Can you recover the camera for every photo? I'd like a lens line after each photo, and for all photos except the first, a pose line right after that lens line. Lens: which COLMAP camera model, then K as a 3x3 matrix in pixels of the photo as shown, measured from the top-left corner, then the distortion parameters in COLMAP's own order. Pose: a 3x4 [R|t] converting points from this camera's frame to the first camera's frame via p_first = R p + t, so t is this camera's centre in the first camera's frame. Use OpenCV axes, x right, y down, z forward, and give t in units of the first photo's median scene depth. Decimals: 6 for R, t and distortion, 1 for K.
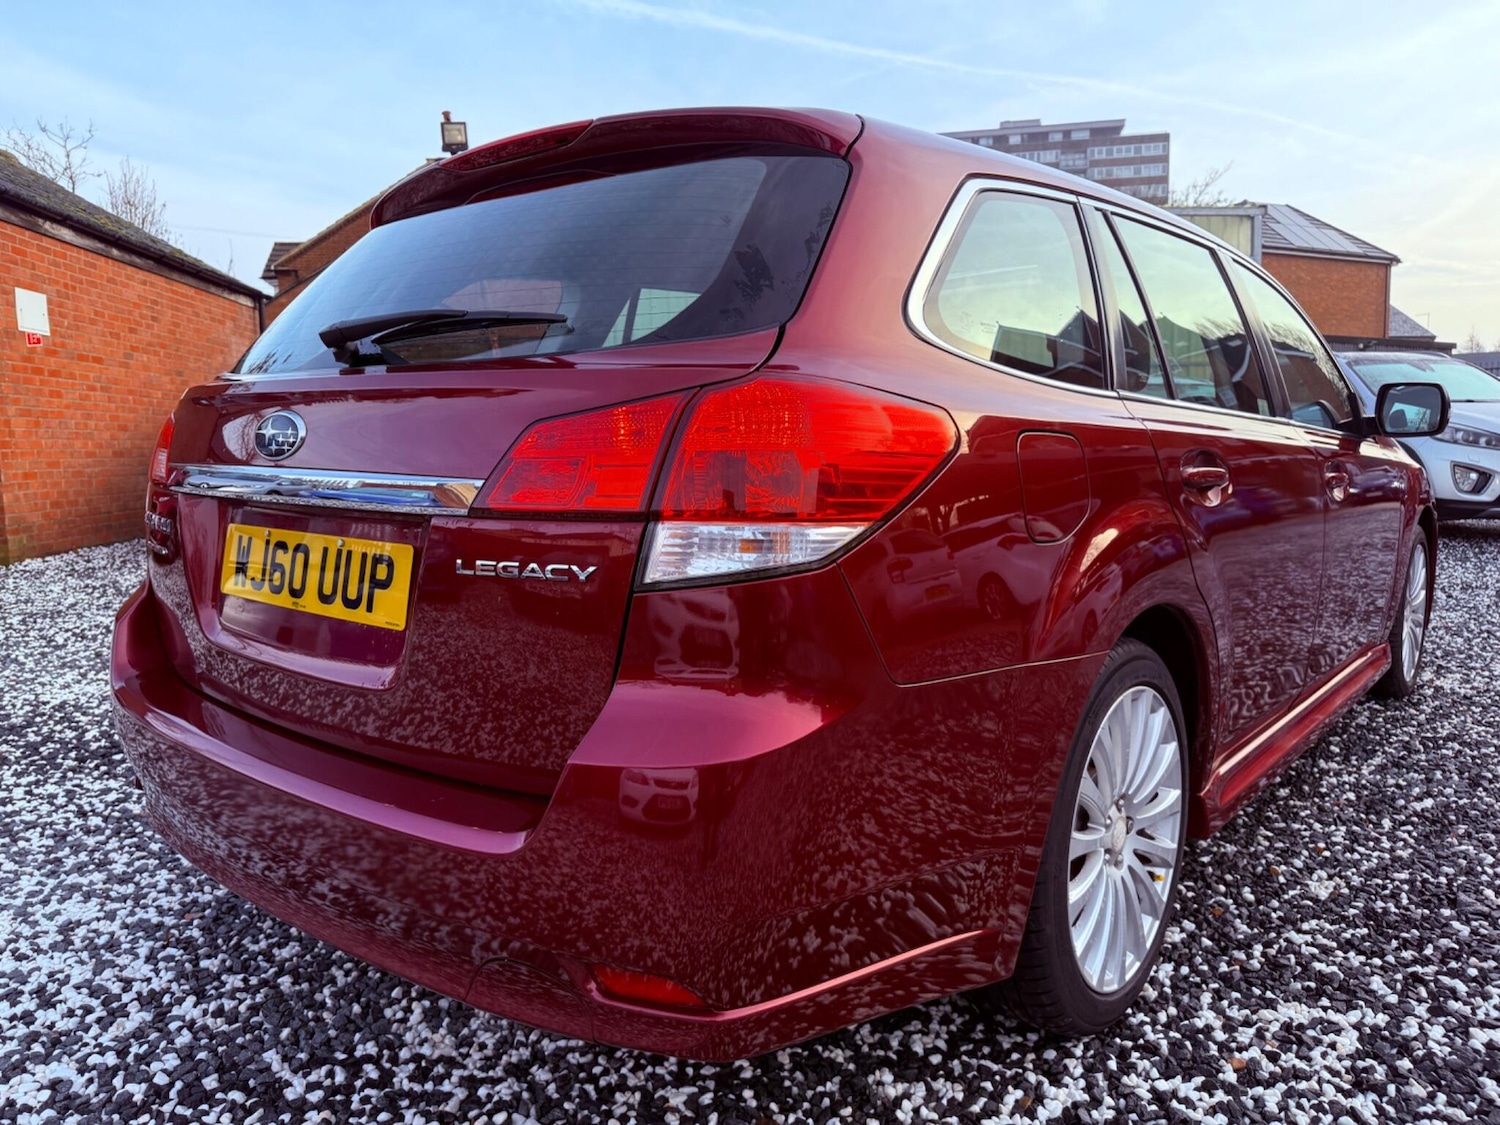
lens RADIAL K [[1089.8, 0, 750.0], [0, 1089.8, 562.5], [0, 0, 1]] dist [-0.003710, 0.005323]
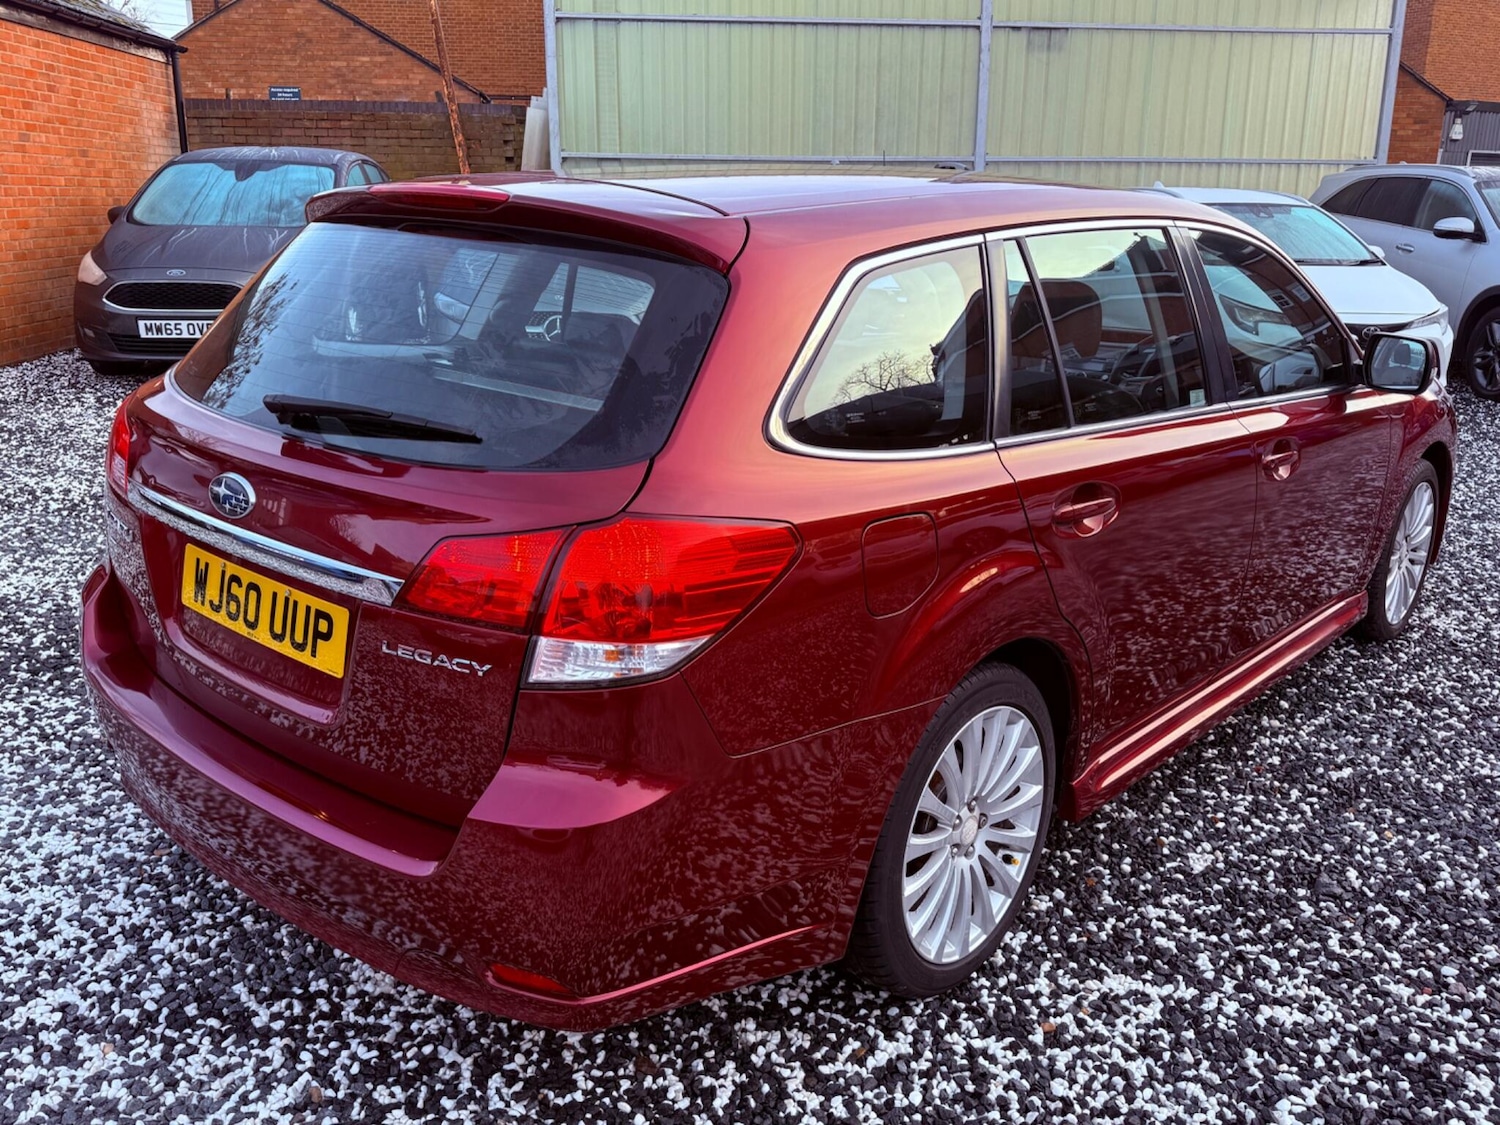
lens RADIAL K [[1326.4, 0, 750.0], [0, 1326.4, 562.5], [0, 0, 1]] dist [0.070893, -0.091822]
pose [[0.999209, 0.033888, -0.020817, 0.123854], [-0.029919, 0.985341, 0.167951, -0.249872], [0.026203, -0.167195, 0.985576, -0.329638]]
